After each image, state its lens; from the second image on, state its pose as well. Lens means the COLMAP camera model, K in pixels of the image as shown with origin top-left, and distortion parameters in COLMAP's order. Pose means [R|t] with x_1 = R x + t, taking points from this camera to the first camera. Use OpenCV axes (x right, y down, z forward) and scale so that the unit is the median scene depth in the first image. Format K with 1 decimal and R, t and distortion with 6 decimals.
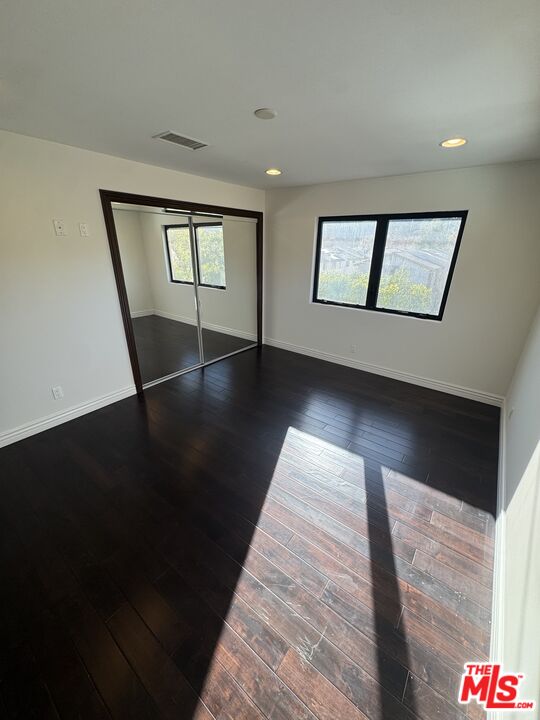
lens RADIAL K [[289.3, 0, 267.9], [0, 289.3, 360.2], [0, 0, 1]] dist [-0.001814, -0.000224]
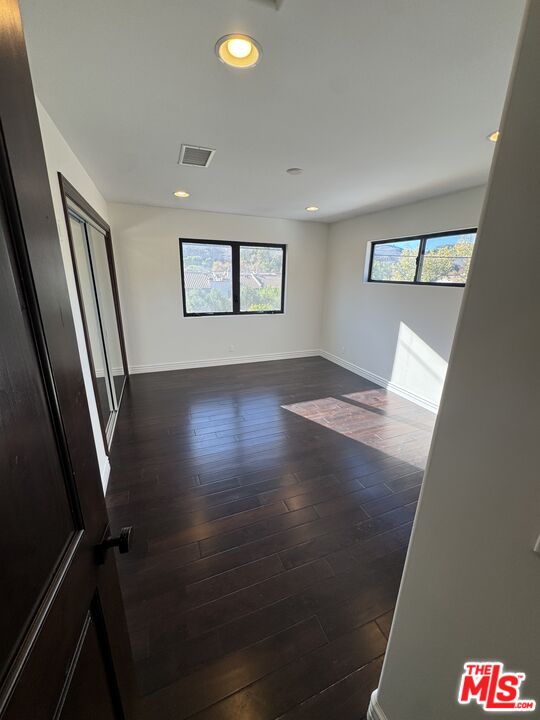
lens RADIAL K [[289.3, 0, 267.9], [0, 289.3, 360.2], [0, 0, 1]] dist [-0.001814, -0.000224]
pose [[0.513386, -0.248256, 0.821465, -0.714178], [0.313497, 0.945337, 0.089768, -0.061328], [-0.798846, 0.211441, 0.563150, 0.242014]]
